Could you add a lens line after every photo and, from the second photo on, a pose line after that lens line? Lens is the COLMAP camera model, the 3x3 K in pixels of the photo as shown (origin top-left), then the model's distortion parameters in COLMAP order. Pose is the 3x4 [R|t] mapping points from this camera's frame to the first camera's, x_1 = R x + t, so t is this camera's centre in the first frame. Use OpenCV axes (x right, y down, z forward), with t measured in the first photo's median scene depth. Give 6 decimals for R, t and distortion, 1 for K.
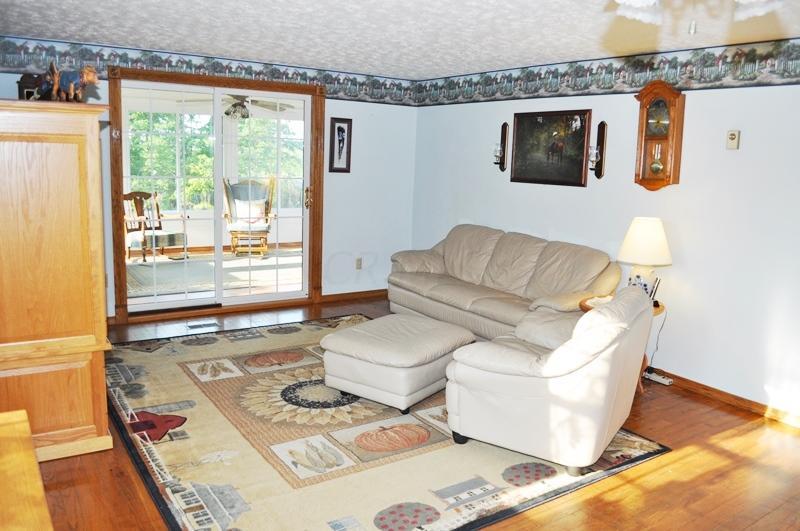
lens RADIAL K [[628.1, 0, 411.4], [0, 628.1, 268.9], [0, 0, 1]] dist [-0.081822, 0.003222]
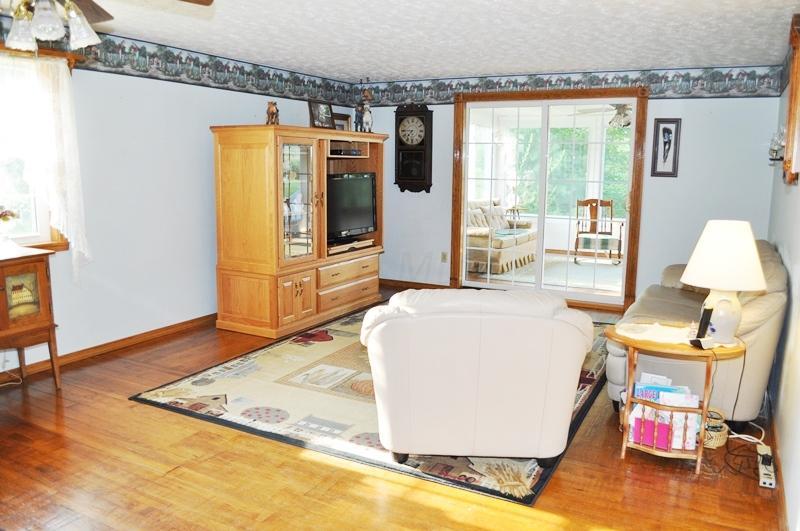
lens RADIAL K [[628.1, 0, 411.4], [0, 628.1, 268.9], [0, 0, 1]] dist [-0.081822, 0.003222]
pose [[0.471254, 0.111944, -0.874865, 0.643073], [-0.145212, 0.988224, 0.048229, -0.010266], [0.869961, 0.104313, 0.481960, 0.297825]]
